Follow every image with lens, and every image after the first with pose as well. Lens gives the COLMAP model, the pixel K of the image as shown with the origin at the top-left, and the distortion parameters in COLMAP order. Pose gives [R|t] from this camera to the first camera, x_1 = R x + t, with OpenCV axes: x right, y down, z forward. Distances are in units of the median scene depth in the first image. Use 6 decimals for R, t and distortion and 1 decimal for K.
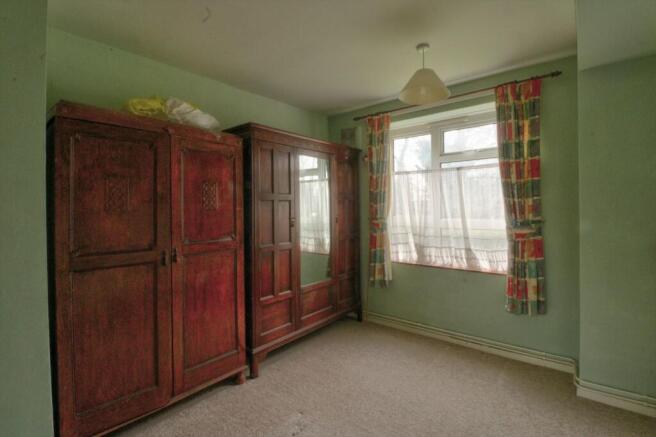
lens RADIAL K [[304.0, 0, 330.8], [0, 304.0, 209.7], [0, 0, 1]] dist [-0.001444, -0.000823]
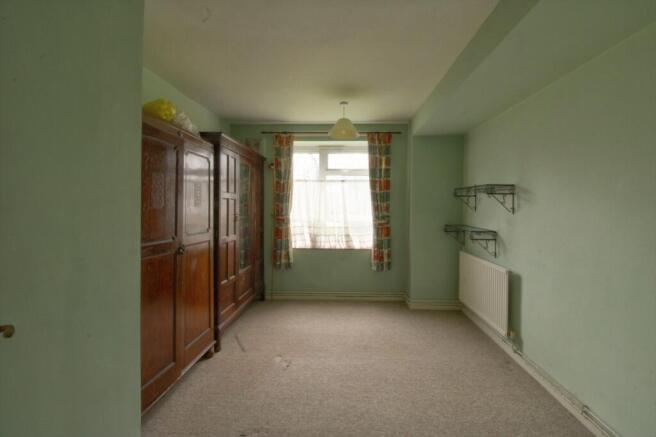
lens RADIAL K [[304.0, 0, 330.8], [0, 304.0, 209.7], [0, 0, 1]] dist [-0.001444, -0.000823]
pose [[0.804731, 0.010188, 0.593553, -0.482275], [-0.010451, 0.999941, -0.002994, 0.009261], [-0.593548, -0.003794, 0.804790, -0.152309]]
